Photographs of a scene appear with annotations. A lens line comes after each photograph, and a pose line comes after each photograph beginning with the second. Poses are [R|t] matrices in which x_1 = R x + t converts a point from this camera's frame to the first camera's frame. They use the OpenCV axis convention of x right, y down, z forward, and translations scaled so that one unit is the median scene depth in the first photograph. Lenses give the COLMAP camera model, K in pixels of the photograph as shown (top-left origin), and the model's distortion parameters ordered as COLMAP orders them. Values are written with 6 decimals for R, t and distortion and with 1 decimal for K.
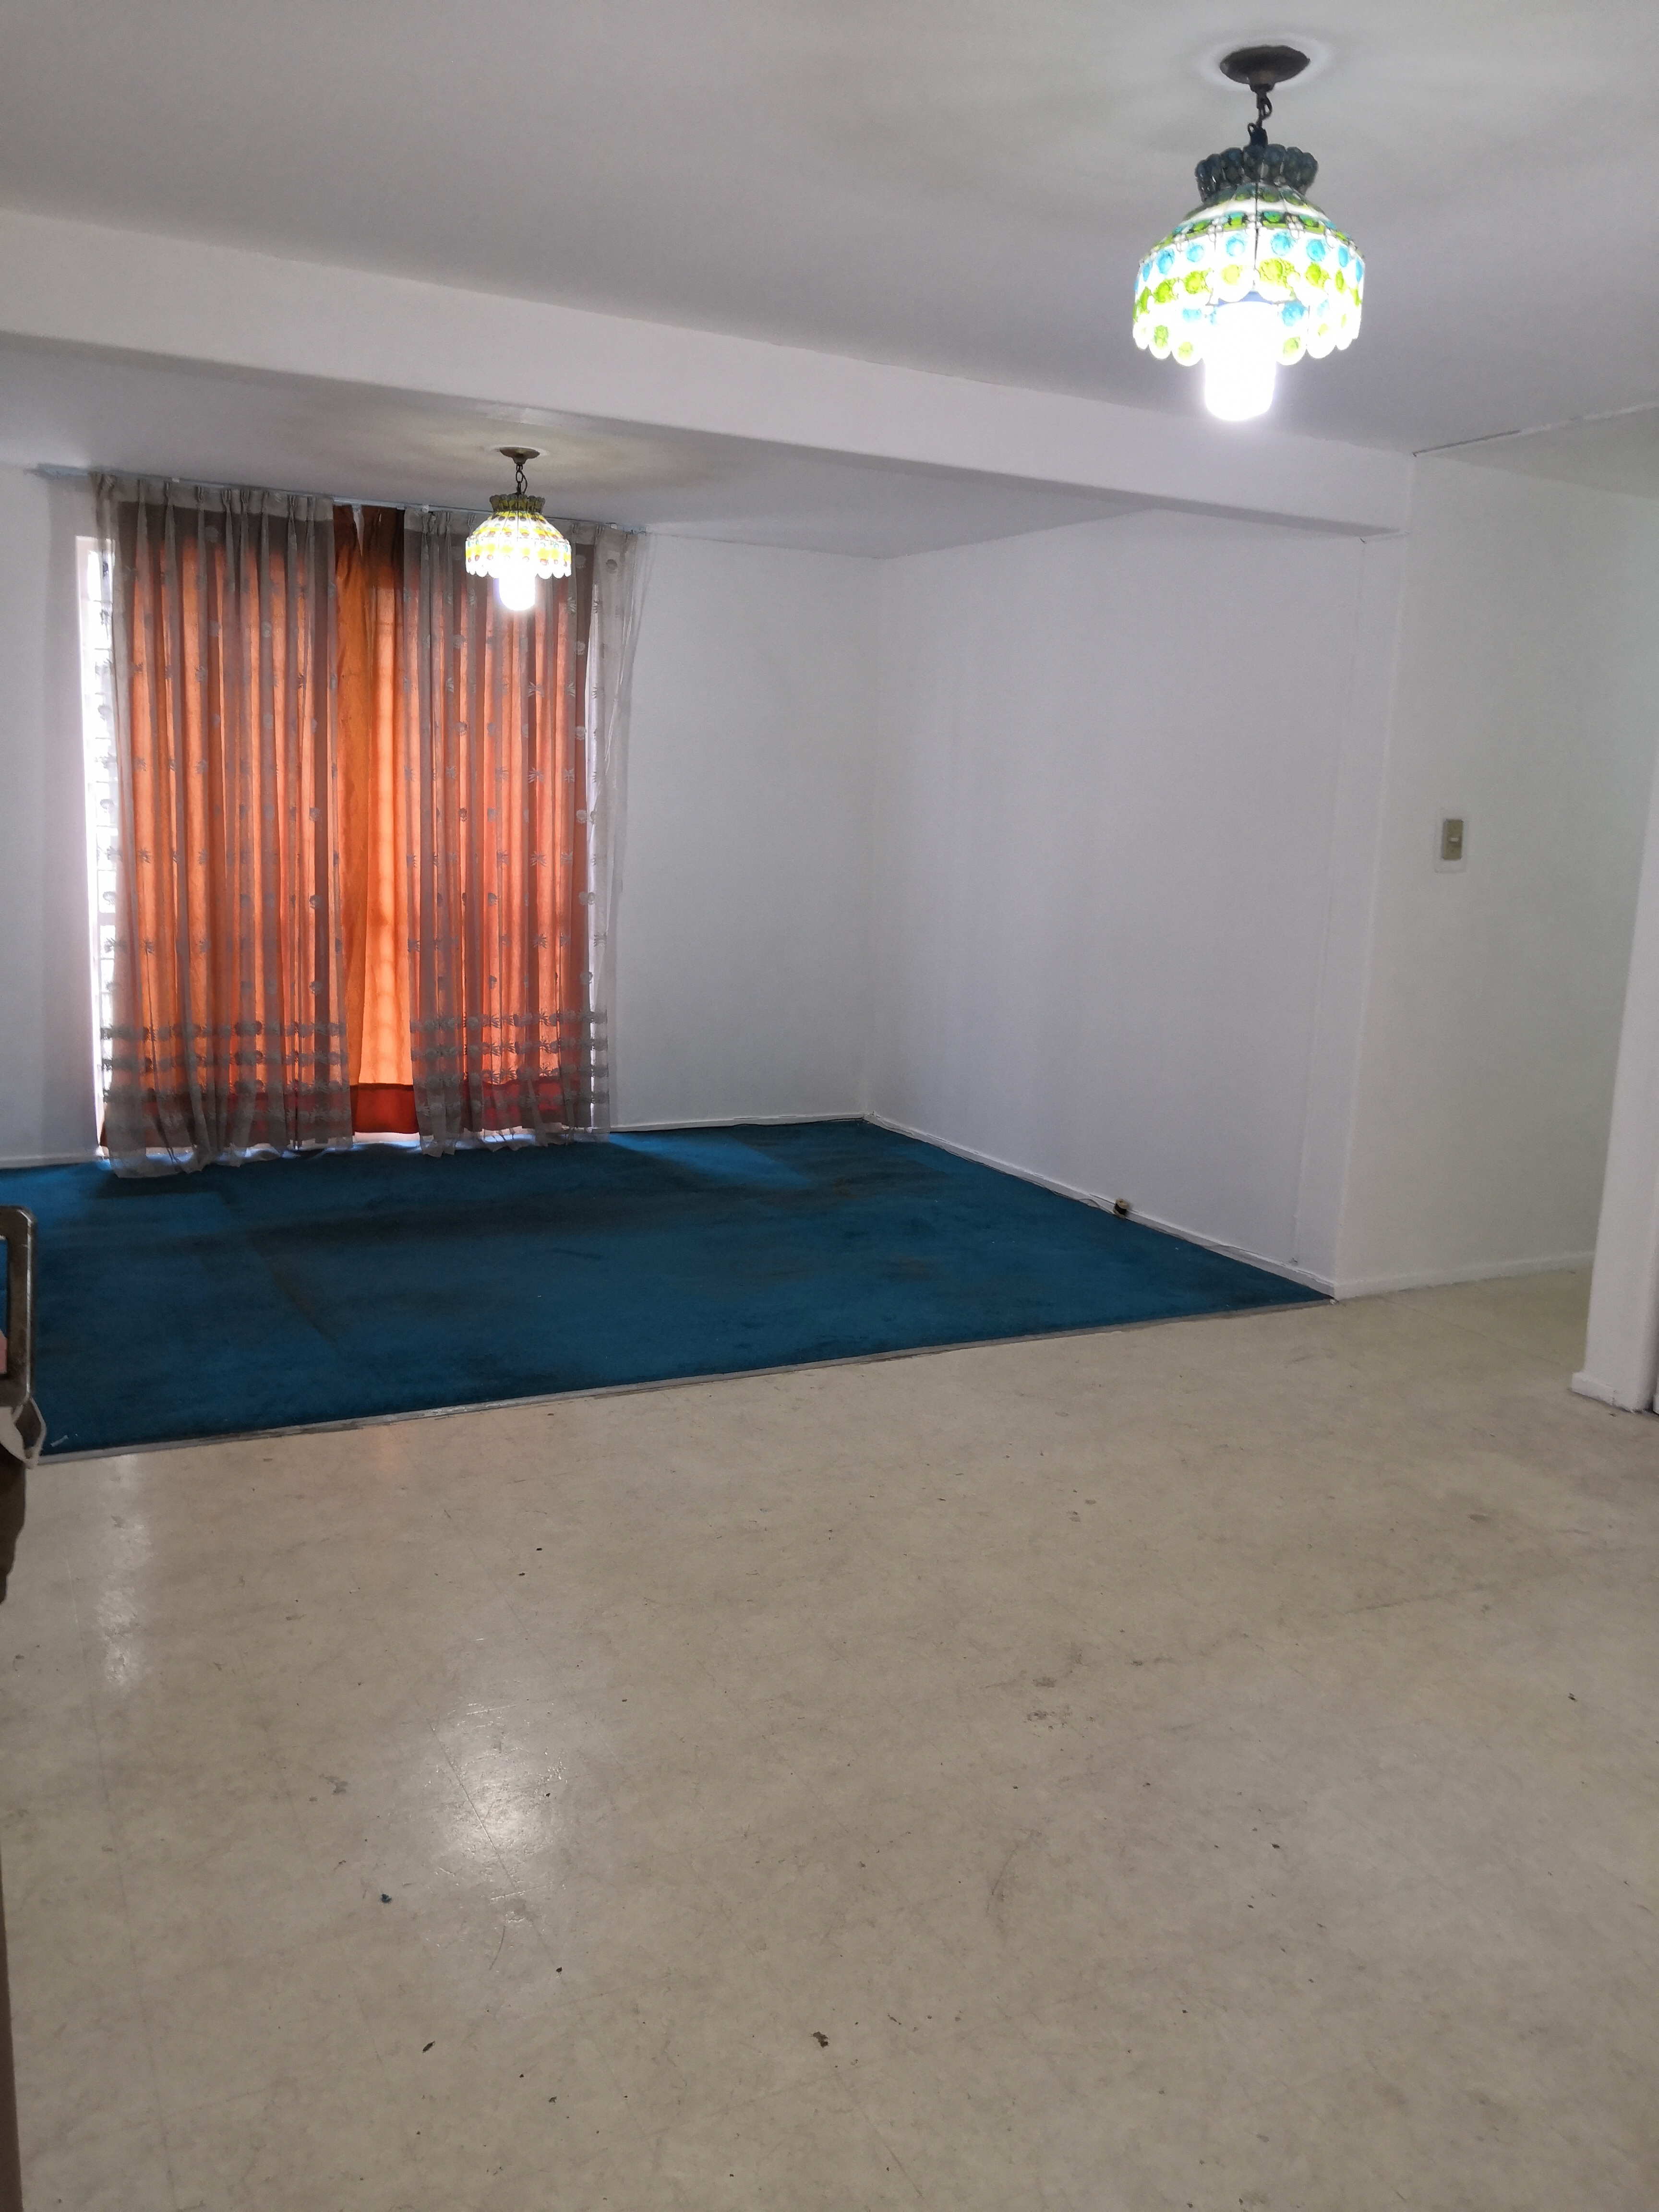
lens RADIAL K [[1731.9, 0, 829.5], [0, 1731.9, 1106.0], [0, 0, 1]] dist [-0.019313, -0.003503]
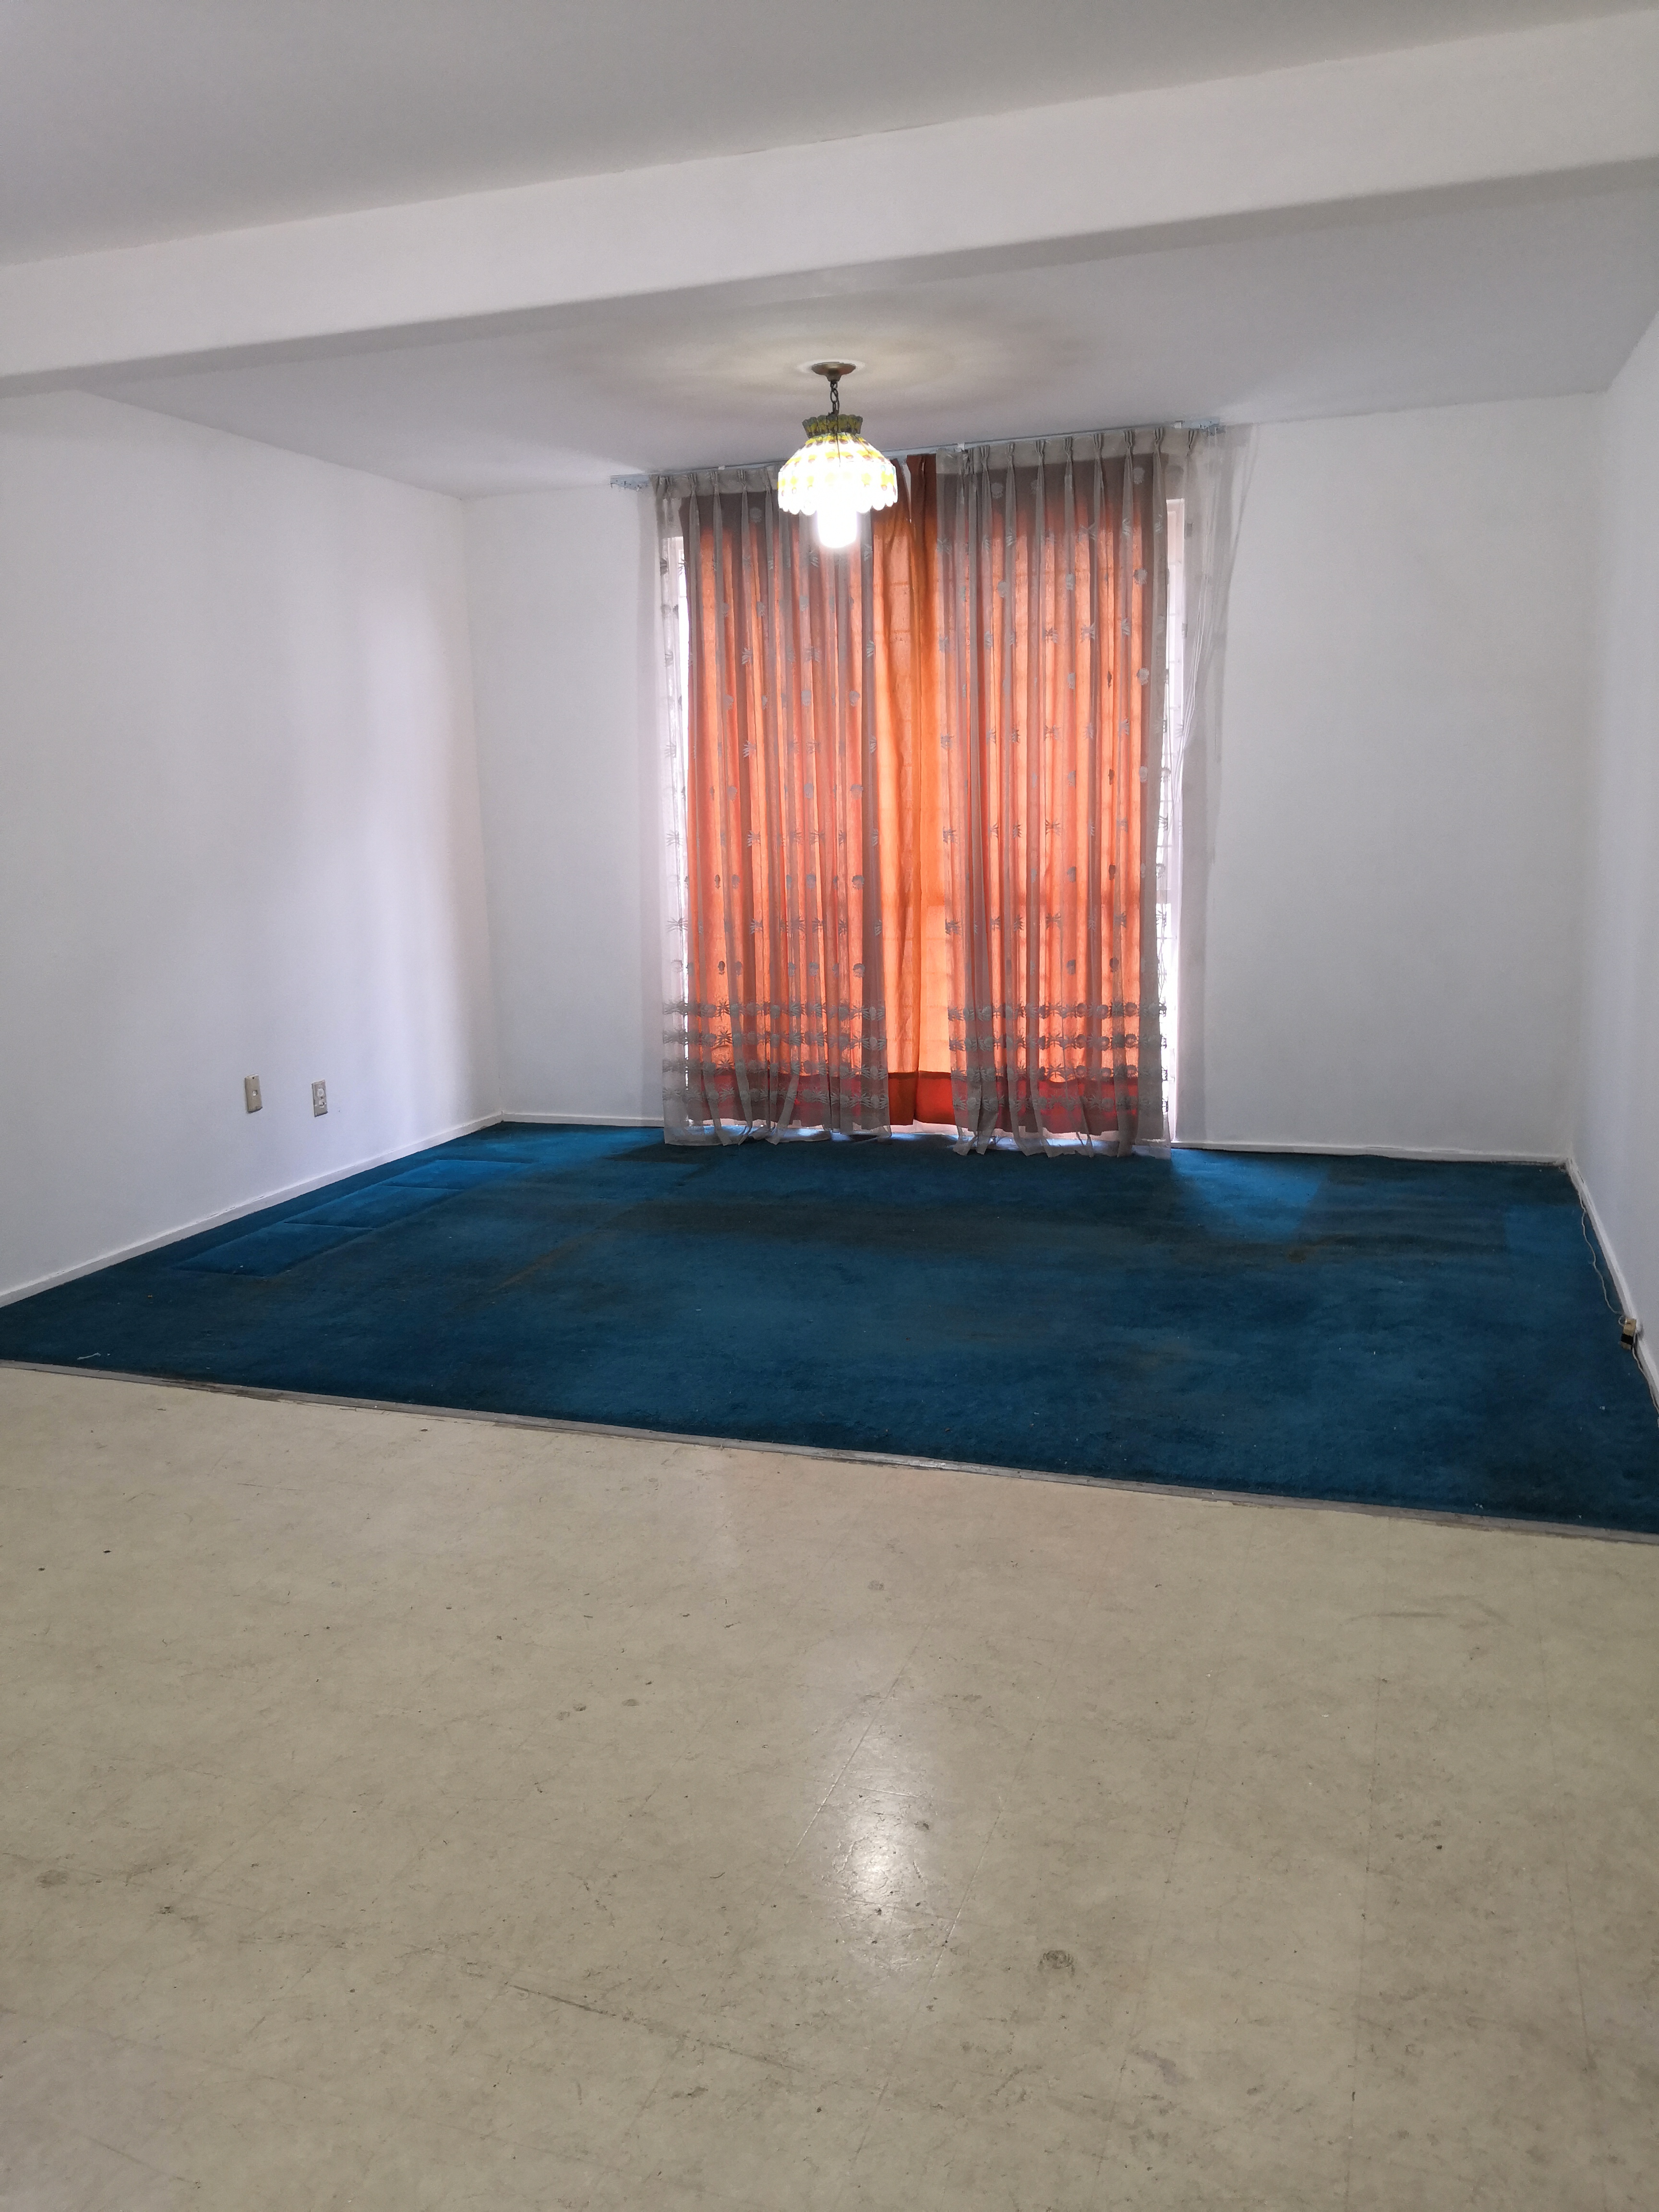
lens RADIAL K [[1736.5, 0, 829.5], [0, 1736.5, 1106.0], [0, 0, 1]] dist [-0.061314, 0.075993]
pose [[0.696258, 0.076468, -0.713707, 0.402102], [-0.071775, 0.996743, 0.036773, -0.026905], [0.714194, 0.025623, 0.699478, 0.323864]]
